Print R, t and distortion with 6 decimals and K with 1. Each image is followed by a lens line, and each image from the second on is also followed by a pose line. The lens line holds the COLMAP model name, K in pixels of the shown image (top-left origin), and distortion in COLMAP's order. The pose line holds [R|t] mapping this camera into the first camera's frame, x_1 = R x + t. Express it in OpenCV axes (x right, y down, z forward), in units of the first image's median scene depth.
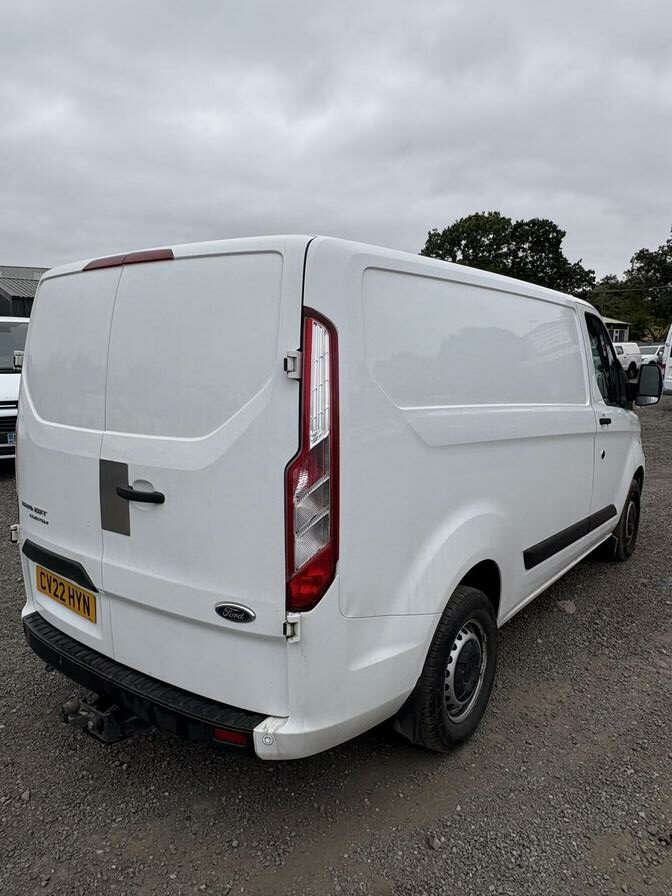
lens RADIAL K [[635.8, 0, 336.0], [0, 635.8, 448.0], [0, 0, 1]] dist [0.004471, 0.001757]
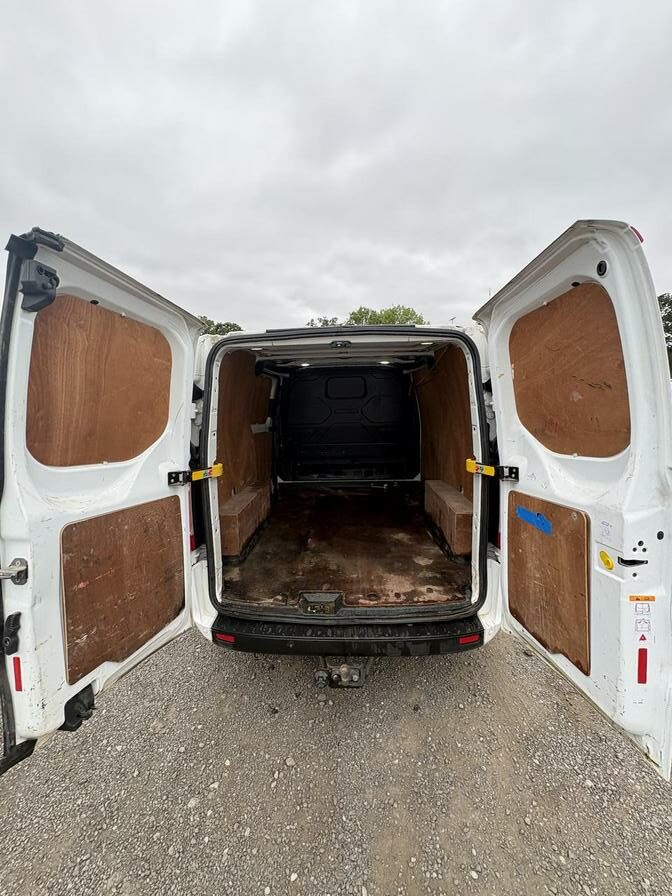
lens RADIAL K [[355.9, 0, 333.3], [0, 355.9, 447.0], [0, 0, 1]] dist [-0.000620, -0.000123]
pose [[0.826514, -0.106435, 0.552763, -0.817756], [0.111985, 0.993424, 0.023840, -0.071489], [-0.551665, 0.042197, 0.832998, 0.403419]]
